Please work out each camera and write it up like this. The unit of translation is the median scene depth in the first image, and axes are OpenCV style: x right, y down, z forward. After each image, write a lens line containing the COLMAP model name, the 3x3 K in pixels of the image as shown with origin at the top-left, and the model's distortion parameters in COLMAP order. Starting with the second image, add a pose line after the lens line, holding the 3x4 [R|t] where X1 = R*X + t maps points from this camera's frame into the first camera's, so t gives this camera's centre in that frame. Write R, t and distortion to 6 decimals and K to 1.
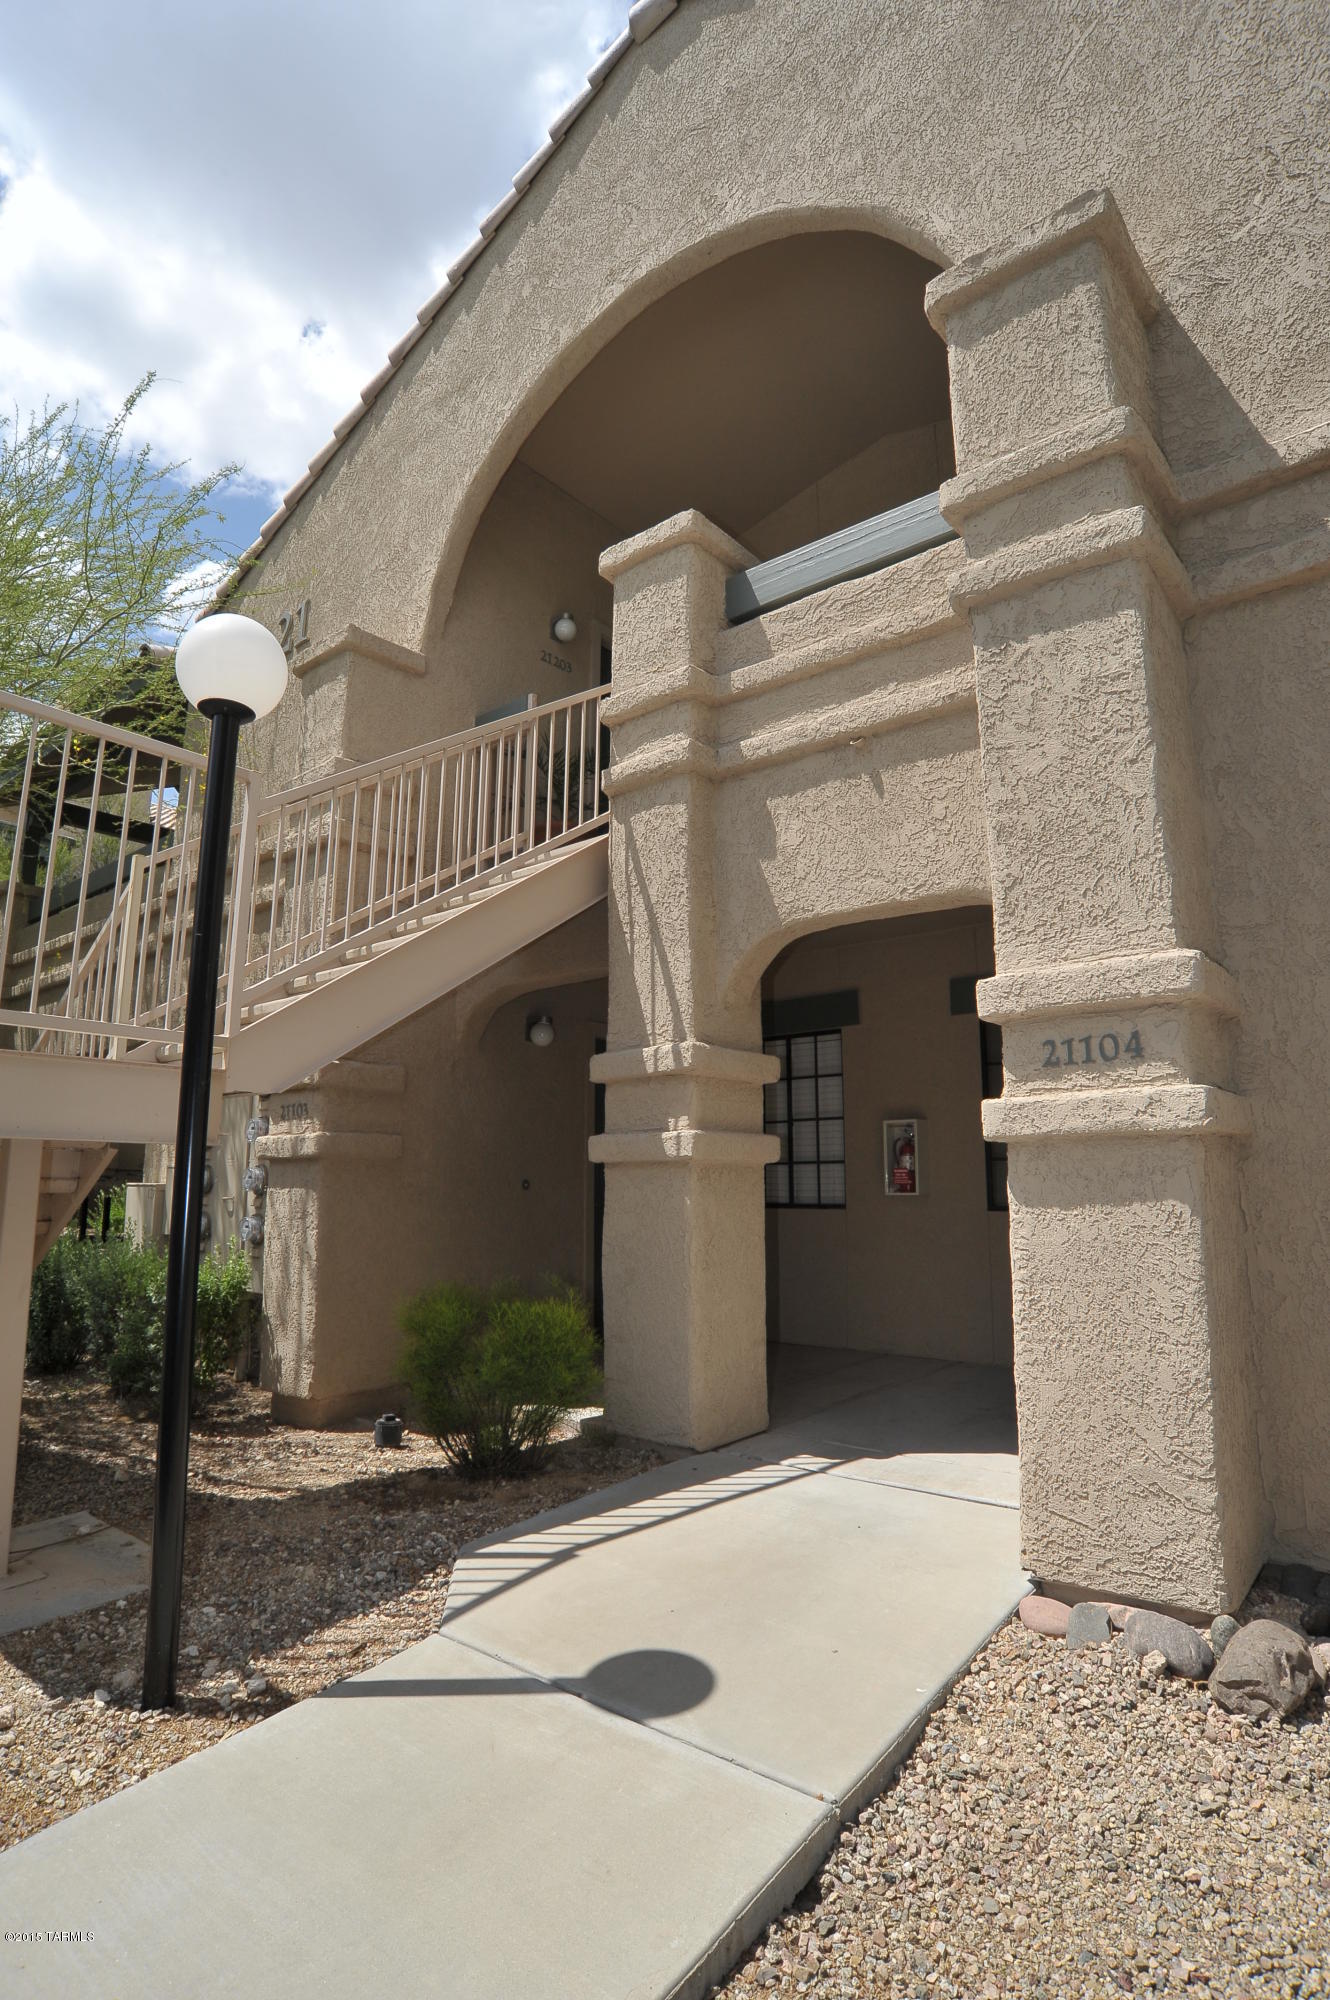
lens RADIAL K [[1016.9, 0, 704.2], [0, 1016.9, 976.2], [0, 0, 1]] dist [-0.097315, 0.049590]
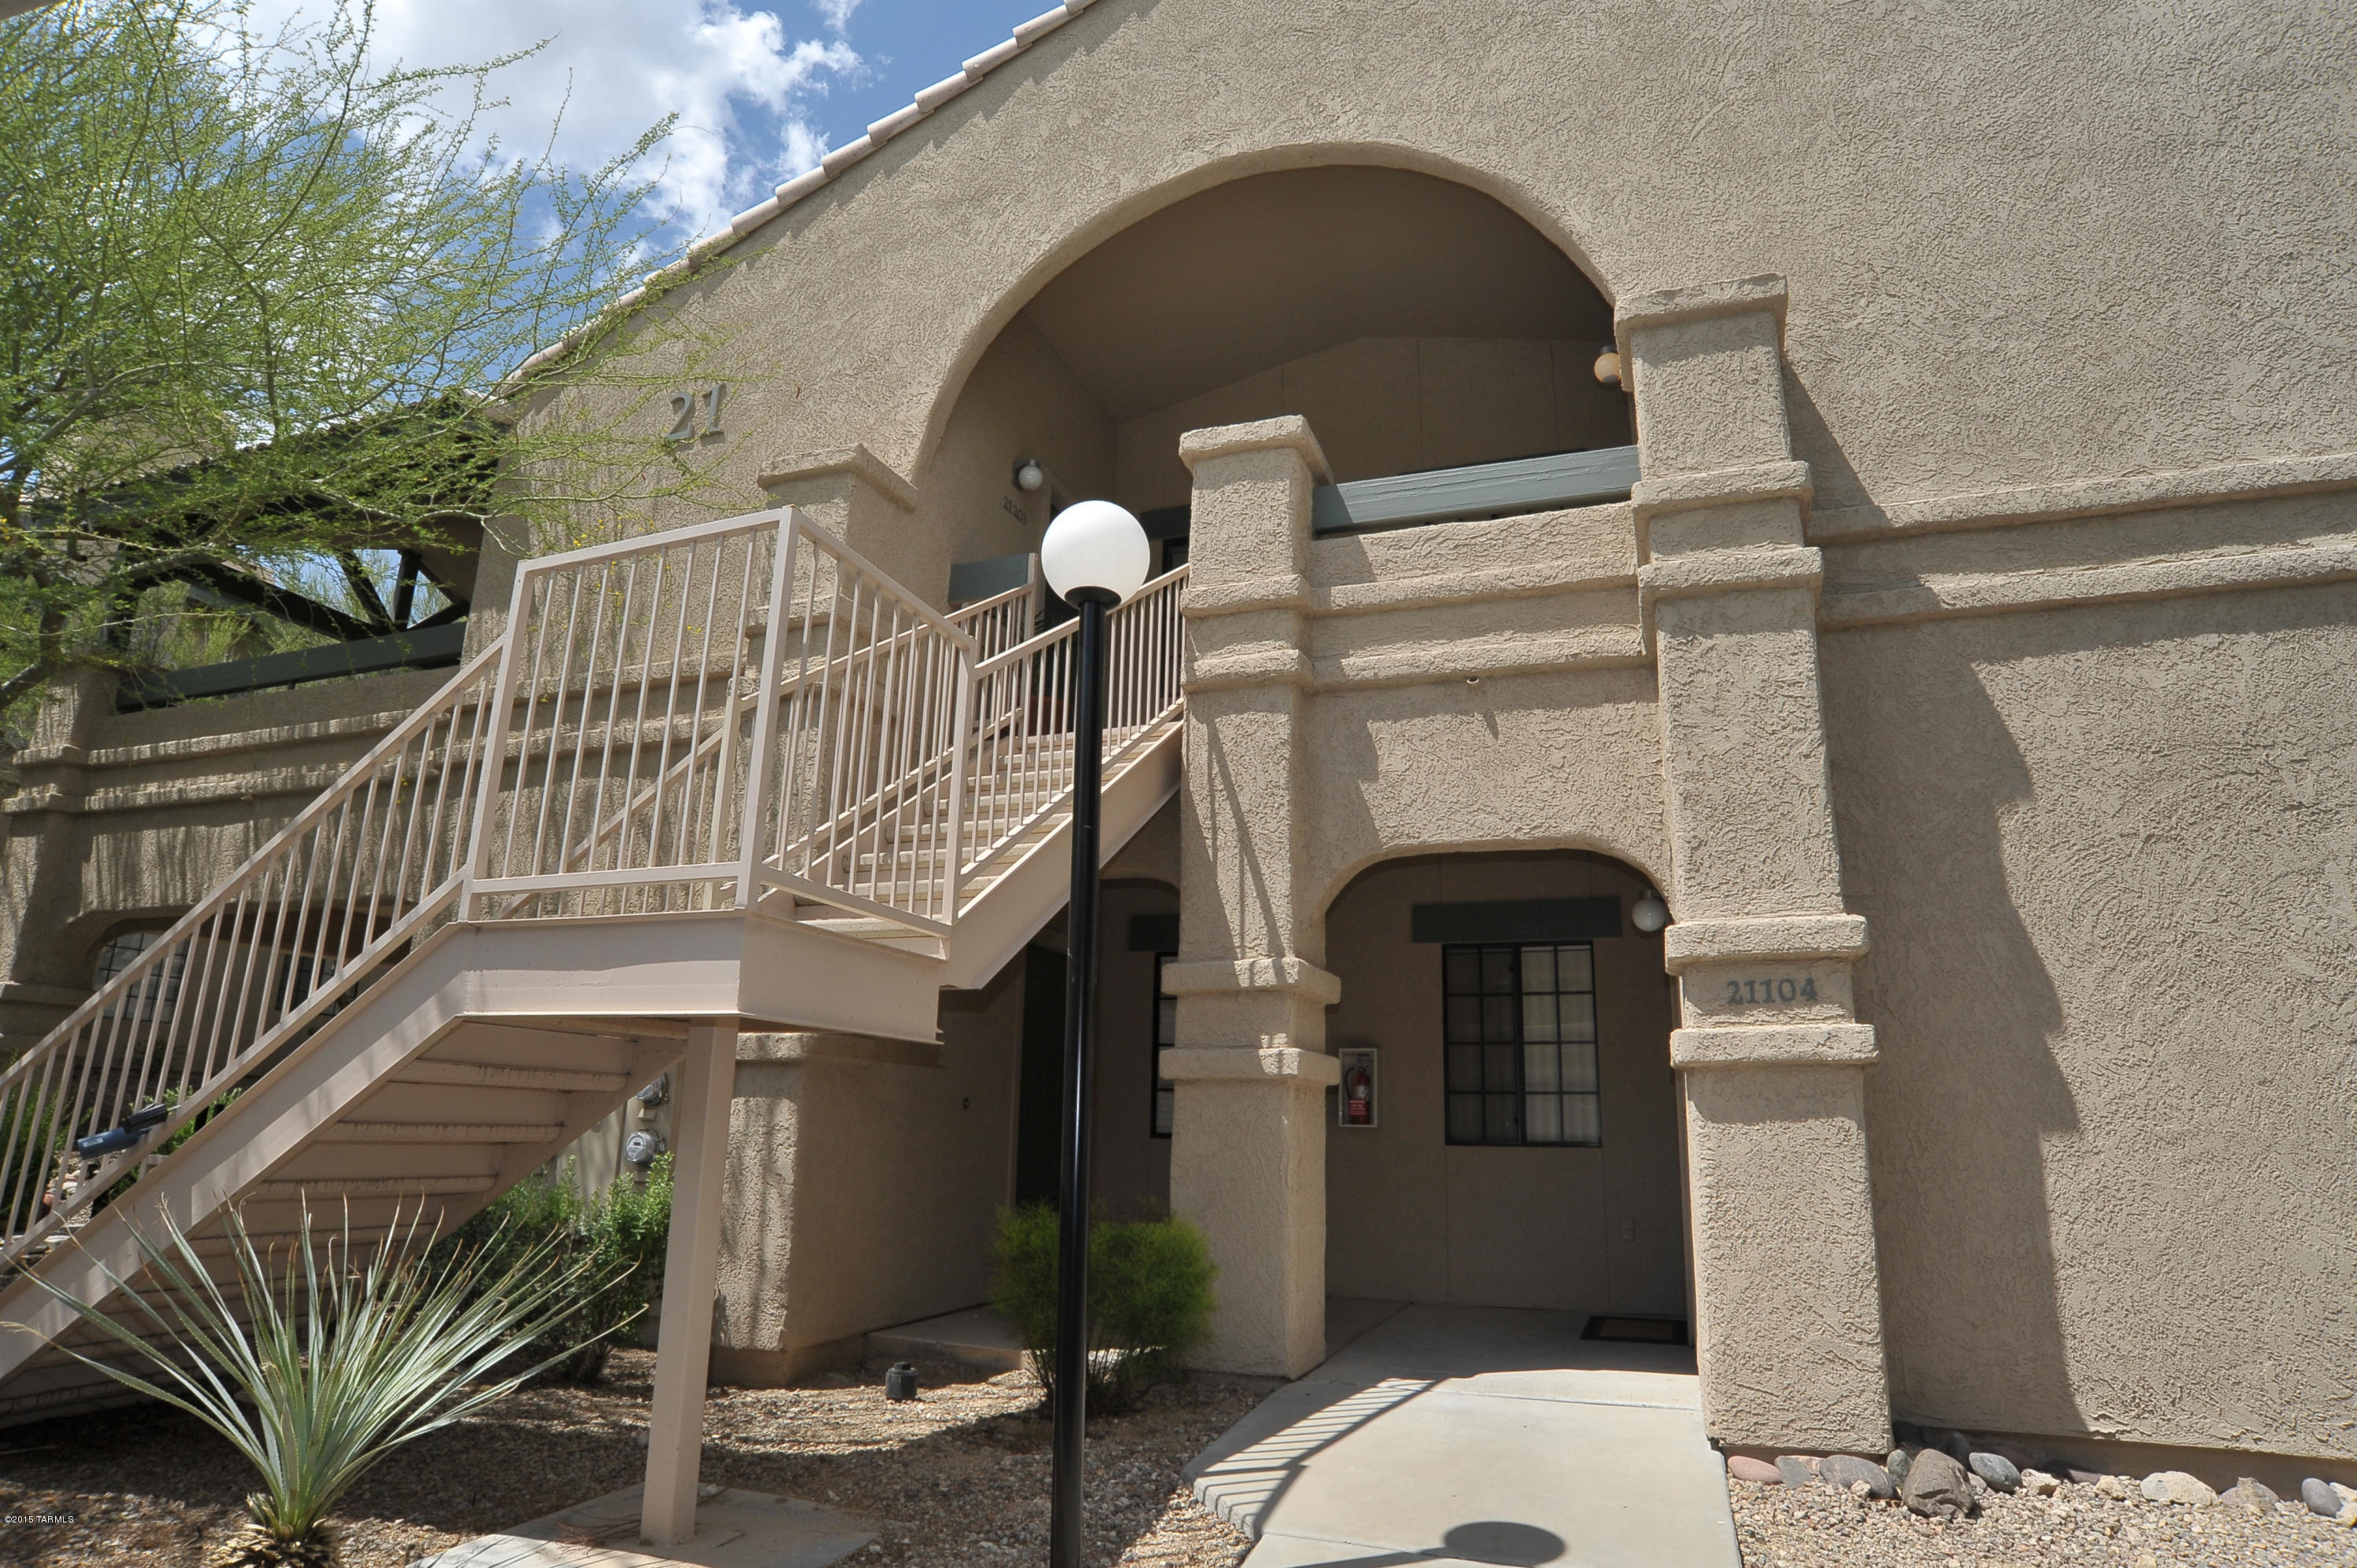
lens RADIAL K [[1264.4, 0, 1178.5], [0, 1264.4, 784.0], [0, 0, 1]] dist [-0.102752, 0.056021]
pose [[0.948204, 0.108087, 0.298707, -0.519258], [-0.087706, 0.992860, -0.080856, 0.005855], [-0.305313, 0.050470, 0.950914, -0.141418]]
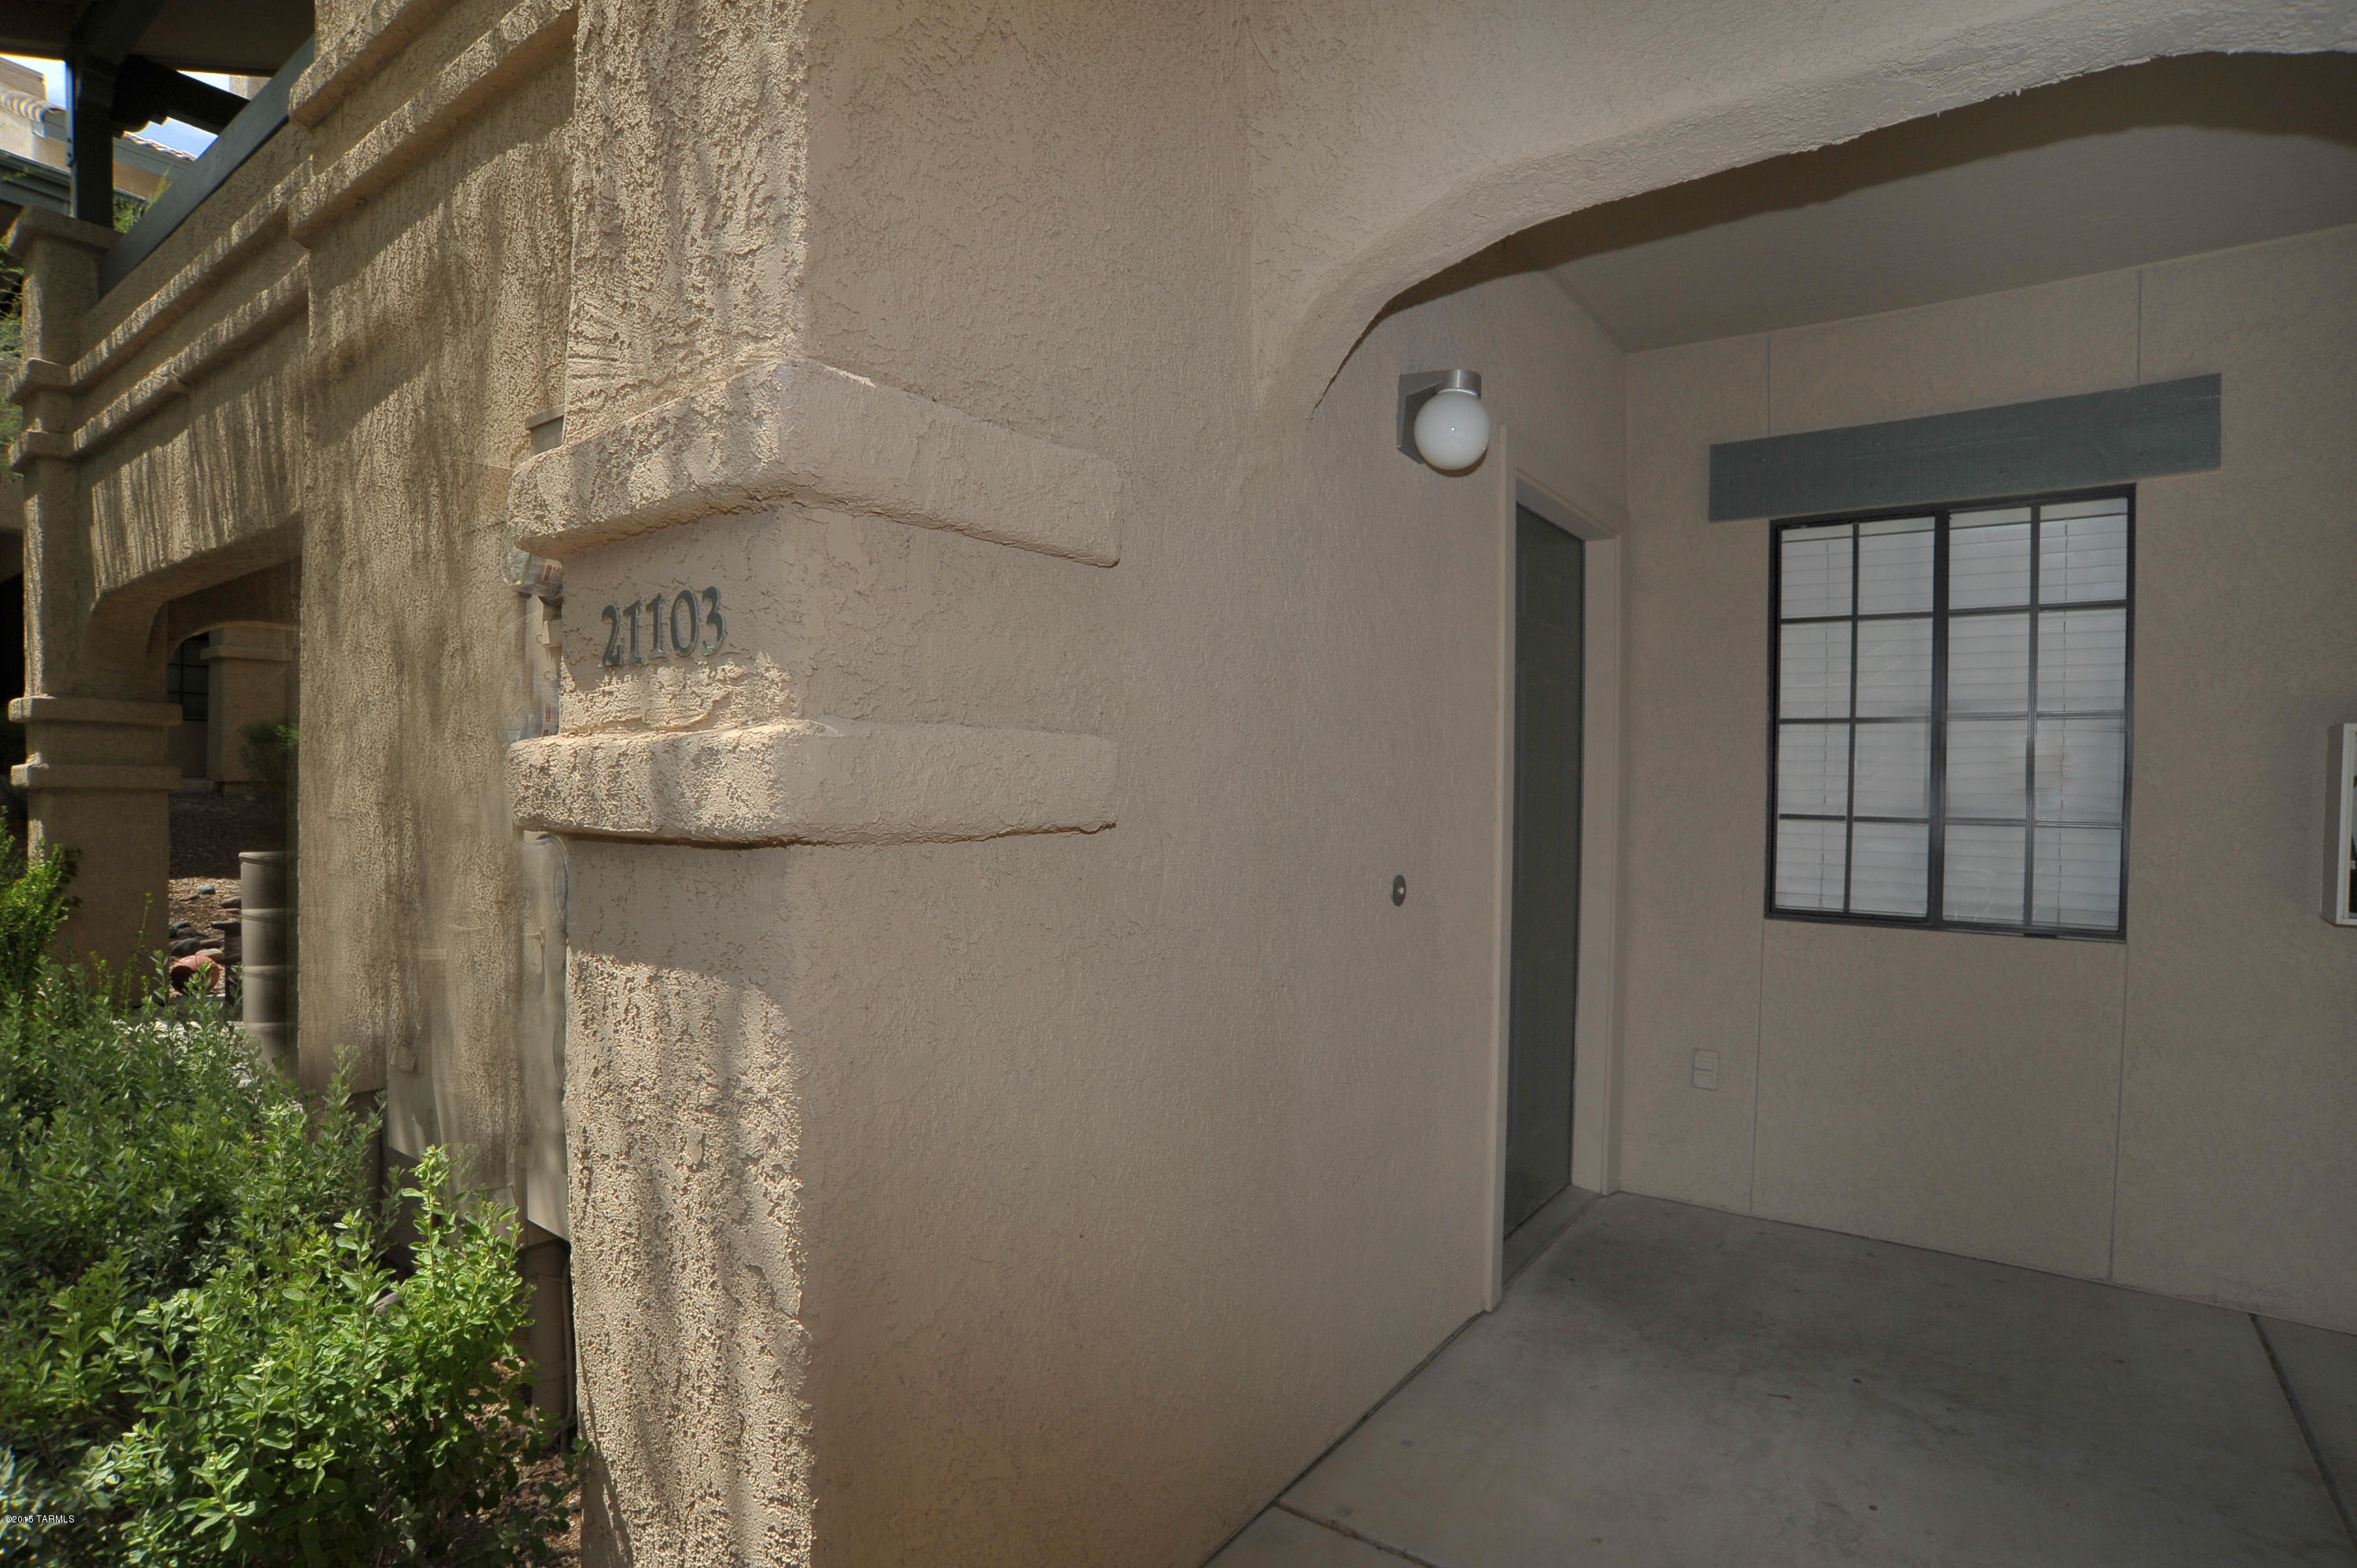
lens RADIAL K [[1198.3, 0, 1178.5], [0, 1198.3, 784.0], [0, 0, 1]] dist [-0.097315, 0.049590]
pose [[0.999095, 0.020374, 0.037336, -0.385742], [-0.027046, 0.981798, 0.187994, 0.148112], [-0.032826, -0.188834, 0.981460, 0.929686]]
